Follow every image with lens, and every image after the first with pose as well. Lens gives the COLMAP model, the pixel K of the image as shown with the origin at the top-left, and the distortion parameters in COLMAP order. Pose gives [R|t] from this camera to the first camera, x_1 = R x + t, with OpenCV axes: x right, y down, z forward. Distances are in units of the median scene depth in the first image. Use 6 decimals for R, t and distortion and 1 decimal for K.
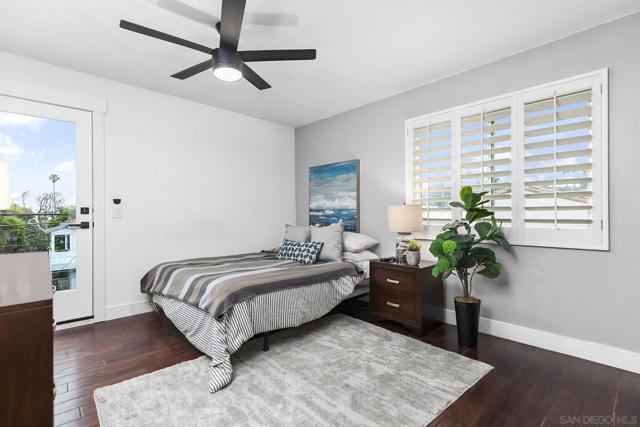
lens RADIAL K [[294.8, 0, 320.5], [0, 294.8, 219.8], [0, 0, 1]] dist [0.003758, 0.000023]
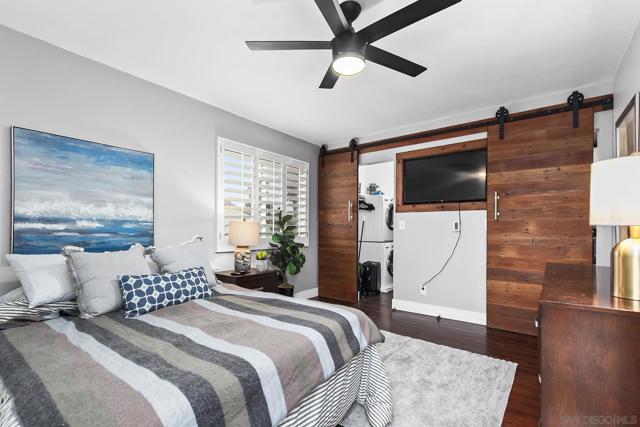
lens RADIAL K [[294.8, 0, 320.5], [0, 294.8, 219.8], [0, 0, 1]] dist [0.003758, 0.000023]
pose [[-0.163727, 0.019251, 0.986318, -0.642495], [0.002308, 0.999814, -0.019132, -0.023785], [-0.986503, -0.000856, -0.163741, 0.677897]]
